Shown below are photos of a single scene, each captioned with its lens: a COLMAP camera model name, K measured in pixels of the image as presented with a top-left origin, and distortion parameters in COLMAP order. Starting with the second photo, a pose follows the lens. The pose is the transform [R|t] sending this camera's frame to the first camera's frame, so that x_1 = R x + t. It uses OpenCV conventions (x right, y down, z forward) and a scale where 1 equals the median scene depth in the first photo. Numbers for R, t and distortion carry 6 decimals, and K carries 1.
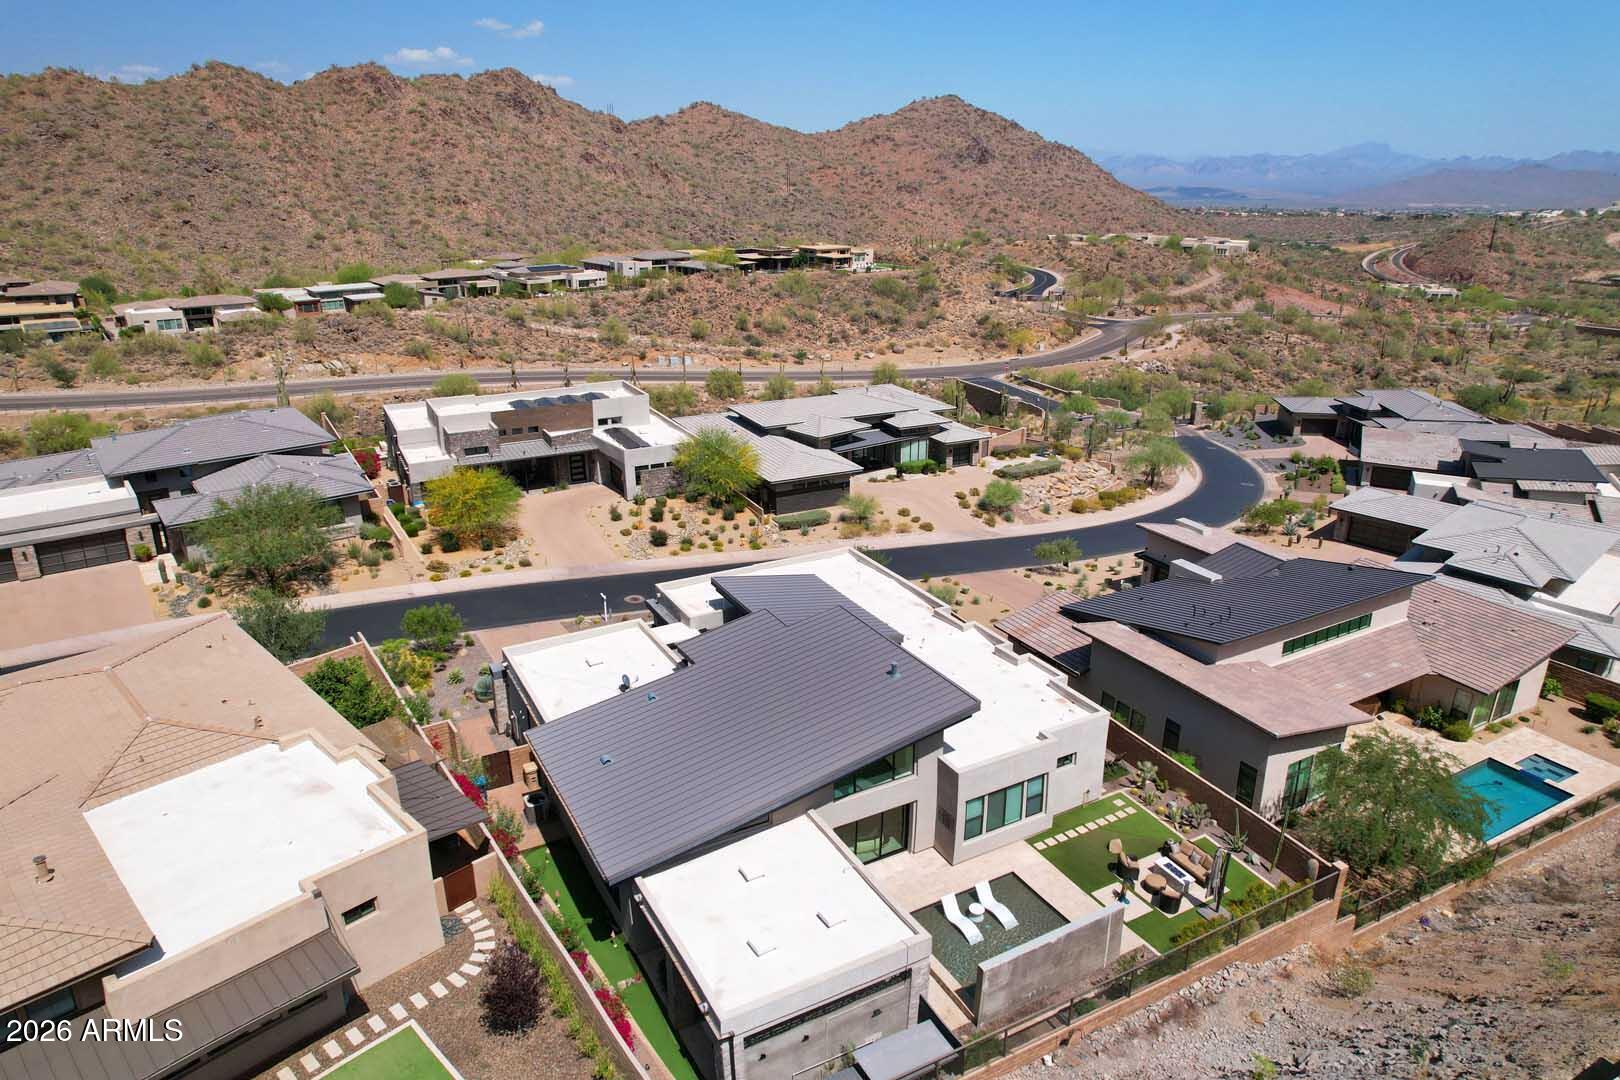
lens RADIAL K [[1035.8, 0, 812.0], [0, 1035.8, 546.8], [0, 0, 1]] dist [-0.074341, 0.065137]
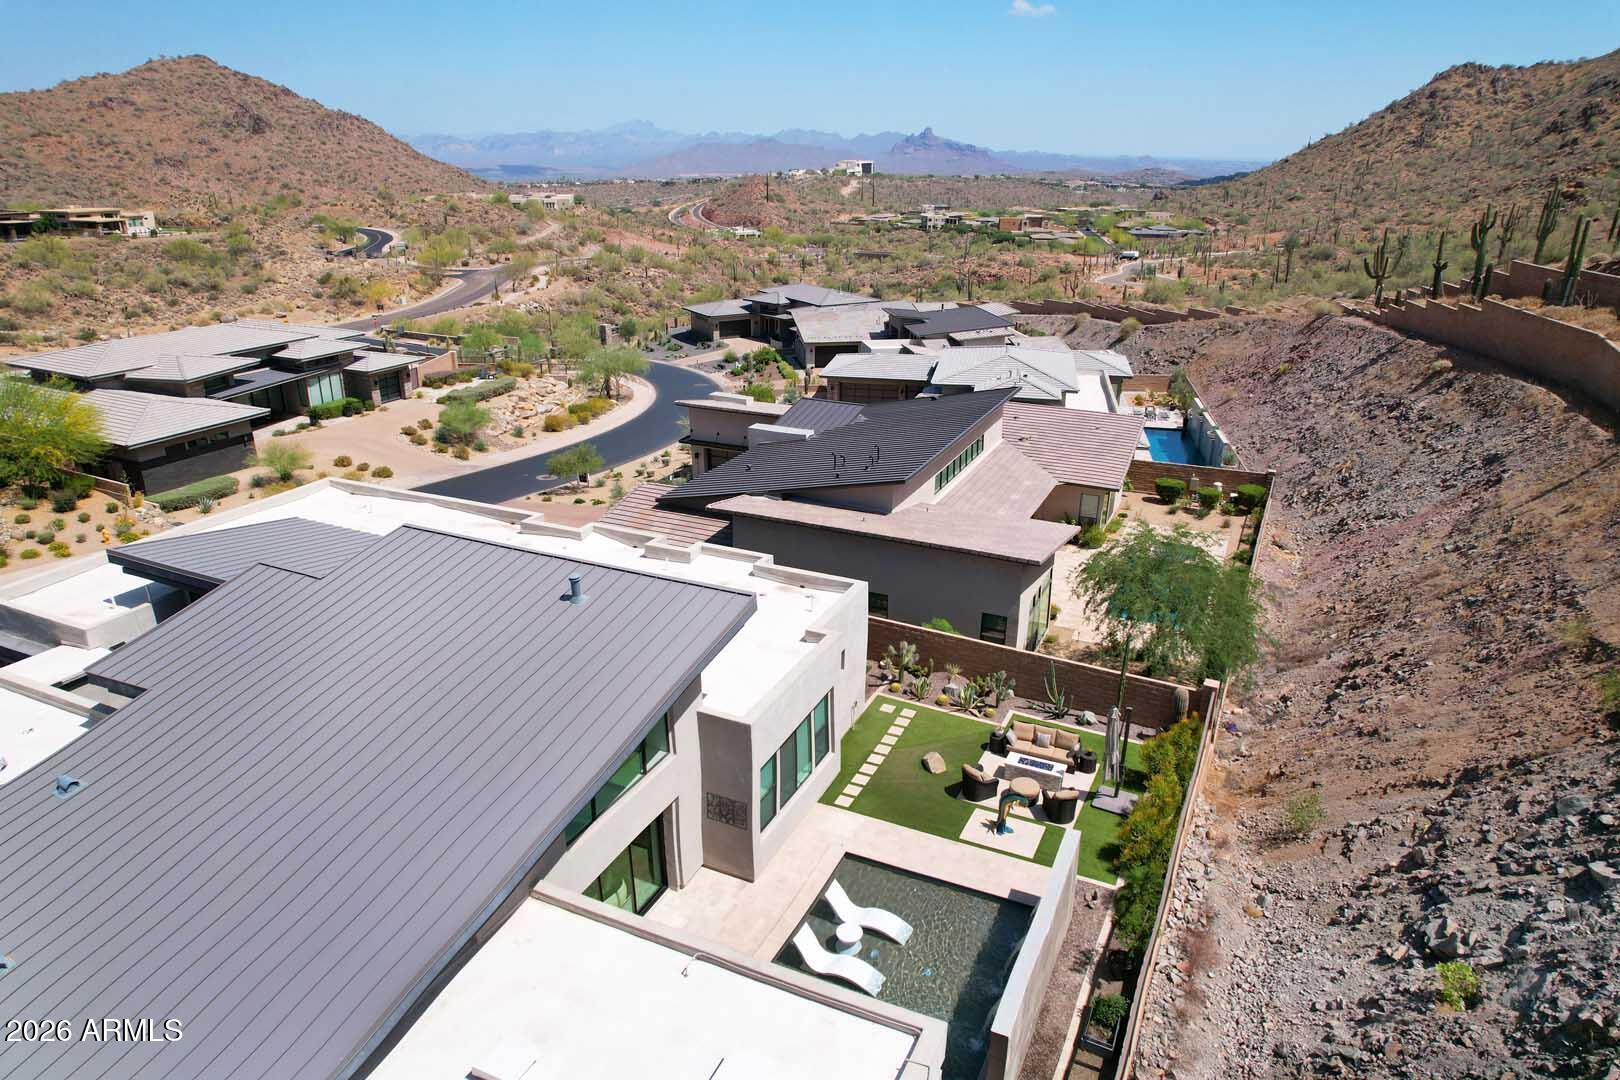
lens RADIAL K [[1035.8, 0, 813.9], [0, 1035.8, 541.2], [0, 0, 1]] dist [-0.074341, 0.065137]
pose [[0.806694, -0.212068, 0.551608, -0.035412], [0.205025, 0.975853, 0.075334, 0.023759], [-0.554265, 0.052322, 0.830694, 0.139677]]
